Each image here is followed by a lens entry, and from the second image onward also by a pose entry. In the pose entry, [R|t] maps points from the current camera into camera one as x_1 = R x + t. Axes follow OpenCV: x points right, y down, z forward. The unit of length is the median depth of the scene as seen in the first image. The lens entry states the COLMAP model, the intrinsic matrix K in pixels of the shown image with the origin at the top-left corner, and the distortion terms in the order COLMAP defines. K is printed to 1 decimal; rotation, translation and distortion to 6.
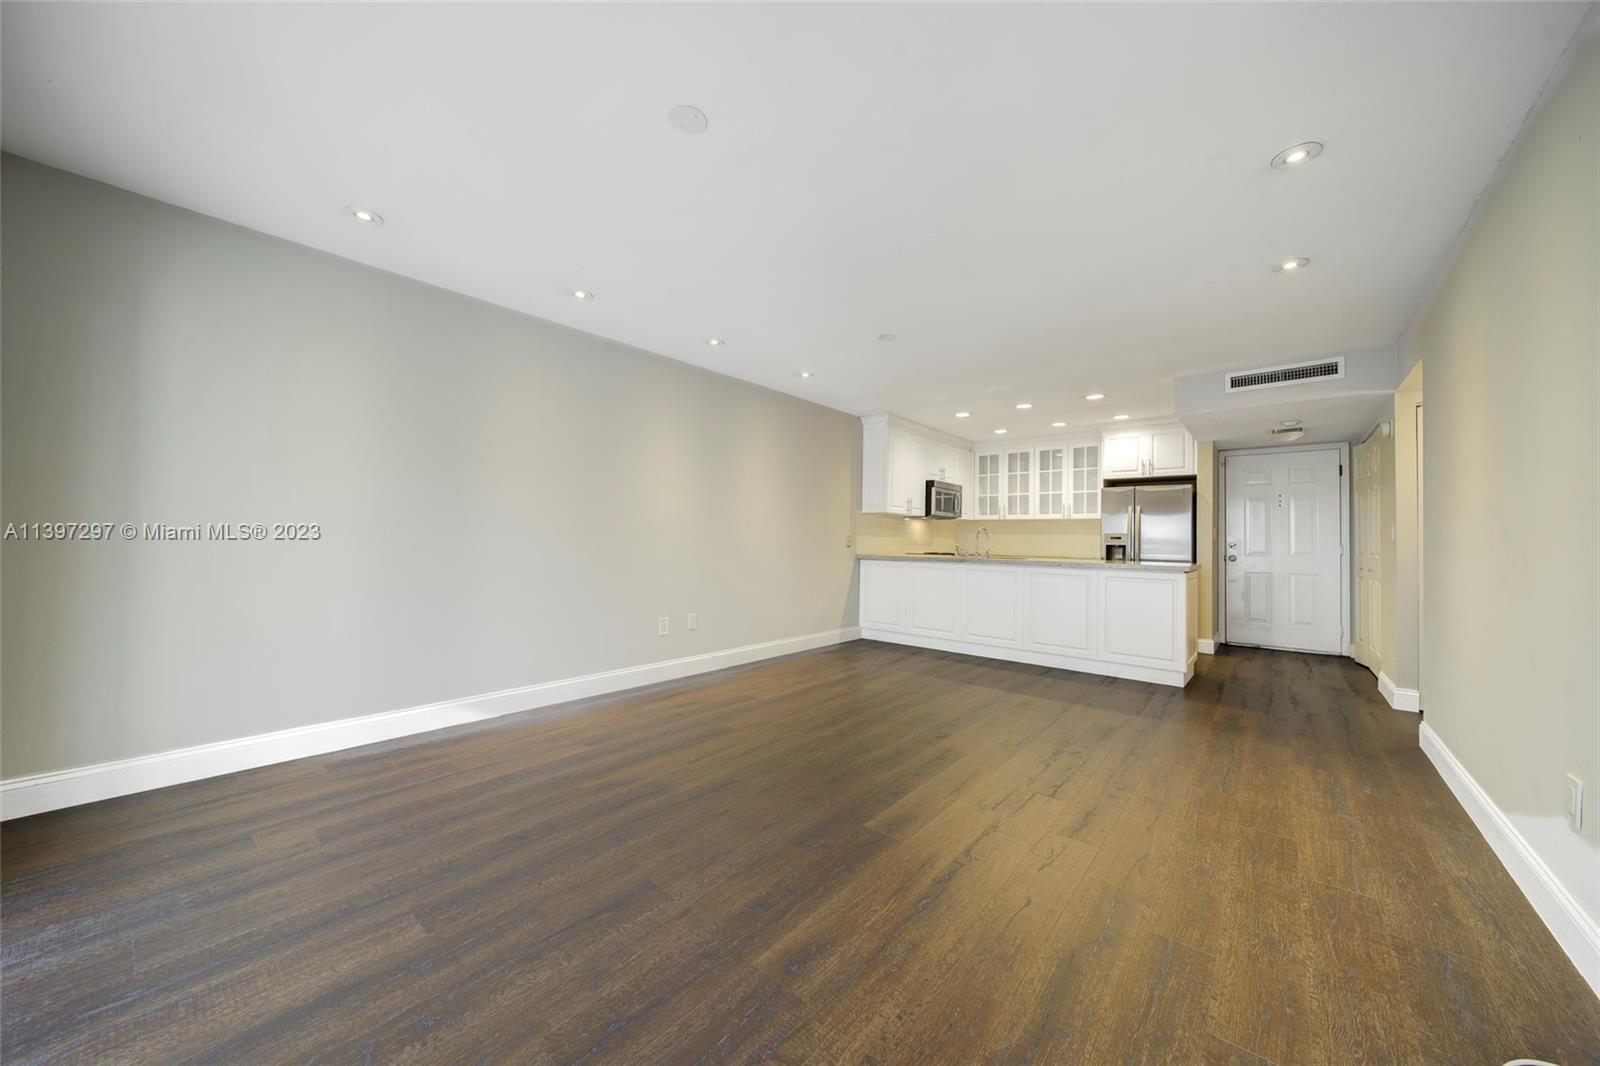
lens RADIAL K [[572.4, 0, 794.0], [0, 572.4, 527.9], [0, 0, 1]] dist [-0.002955, -0.000521]
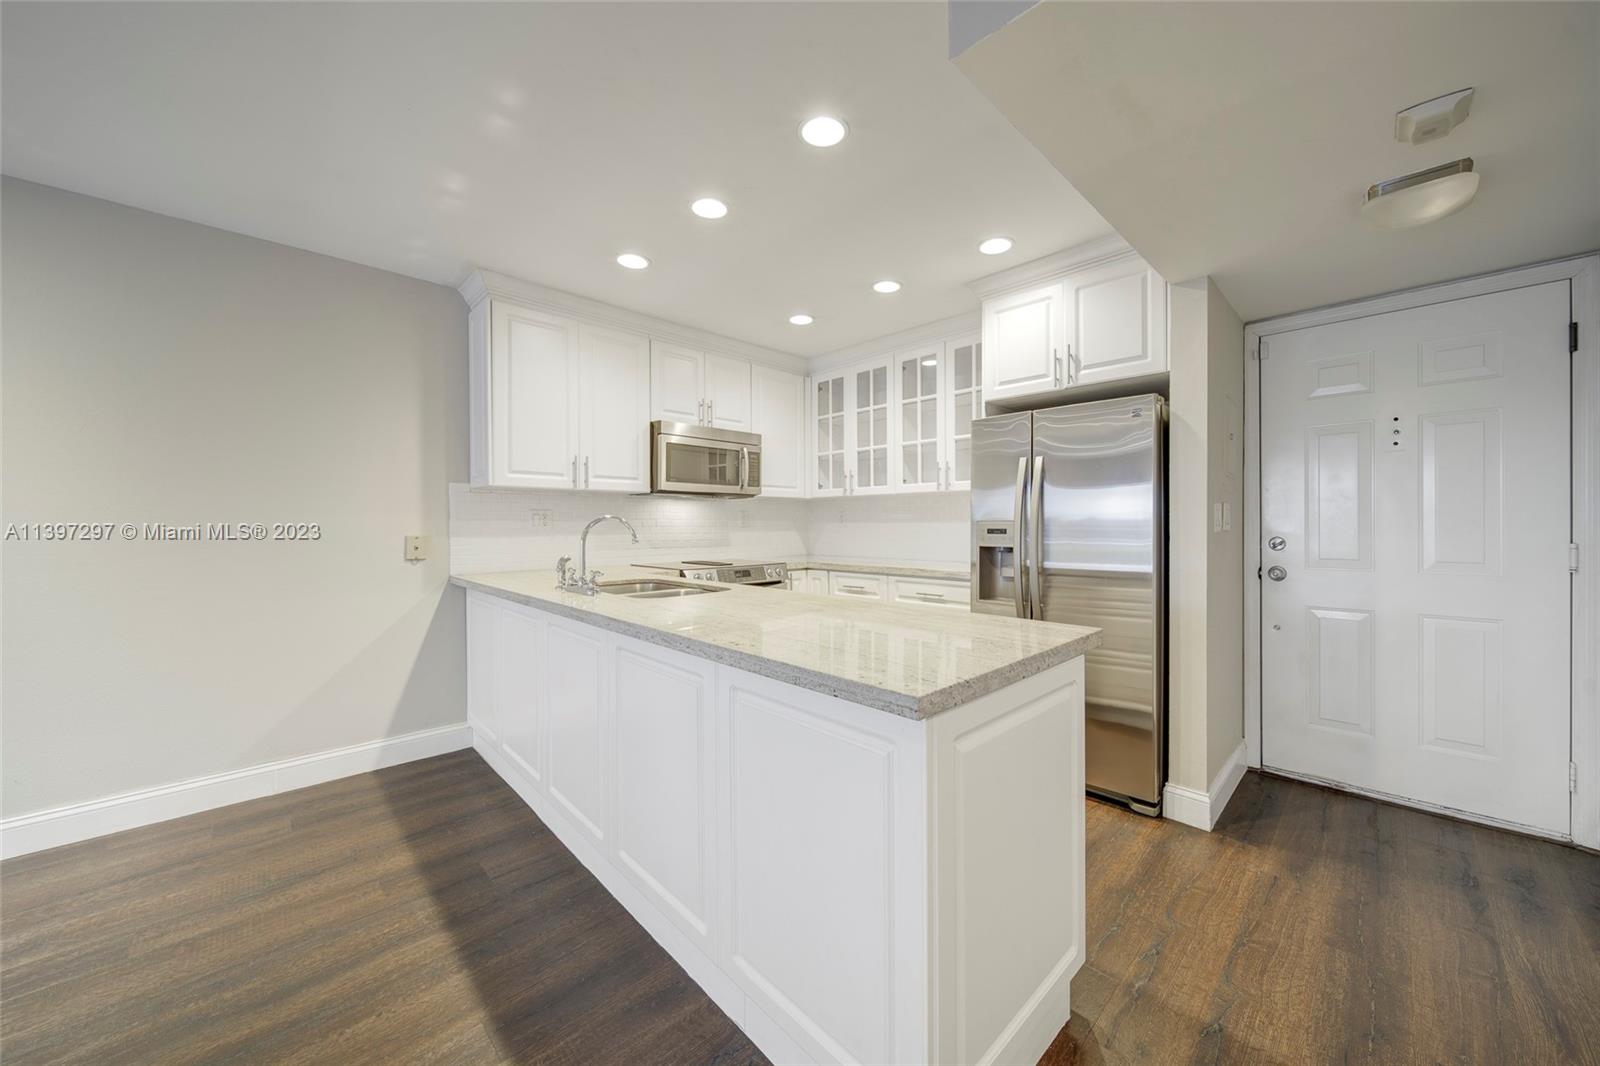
lens RADIAL K [[572.4, 0, 828.8], [0, 572.4, 526.4], [0, 0, 1]] dist [-0.002955, -0.000521]
pose [[0.997284, -0.019537, -0.071014, 0.442466], [0.021371, 0.999455, 0.025155, 0.000103], [0.070484, -0.026604, 0.997158, 0.525199]]
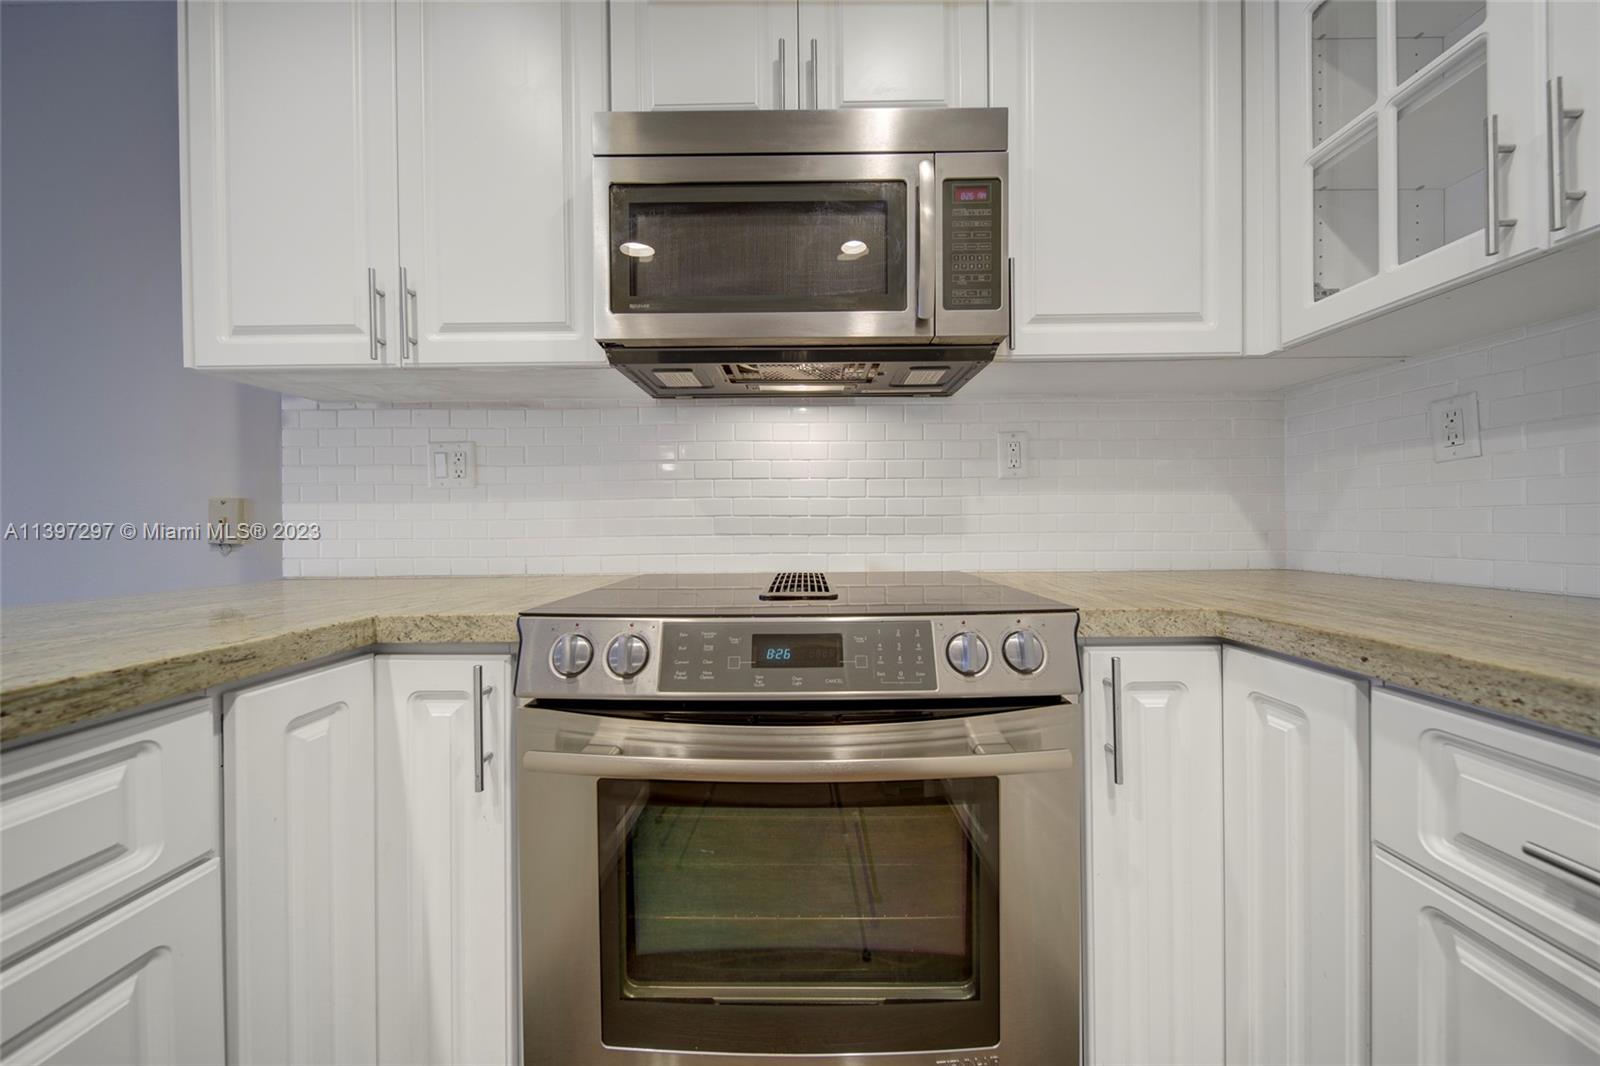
lens RADIAL K [[572.4, 0, 795.7], [0, 572.4, 528.9], [0, 0, 1]] dist [-0.002955, -0.000521]
pose [[0.637156, -0.017995, -0.770524, 0.413141], [0.037177, 0.999281, 0.007405, 0.030542], [0.769837, -0.033364, 0.637367, 0.975142]]
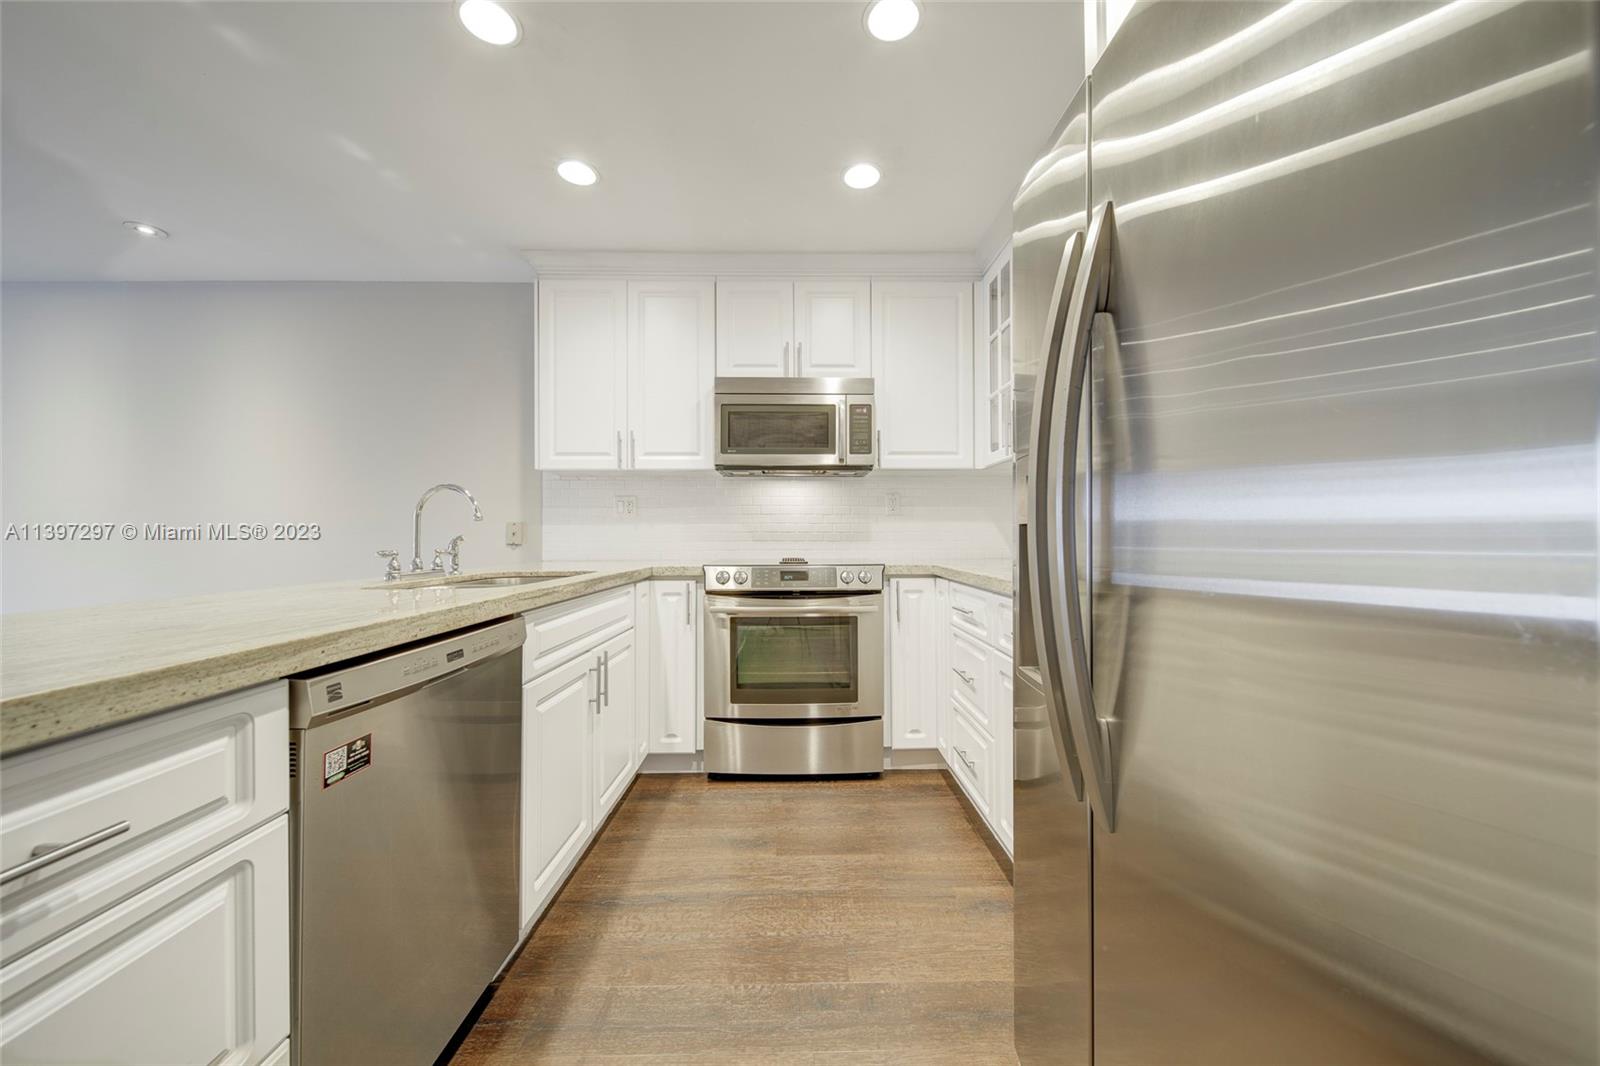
lens RADIAL K [[572.4, 0, 803.6], [0, 572.4, 532.9], [0, 0, 1]] dist [-0.002955, -0.000521]
pose [[0.667788, -0.023087, -0.743993, 0.603775], [0.032165, 0.999480, -0.002145, 0.029052], [0.743656, -0.022498, 0.668184, 0.806206]]
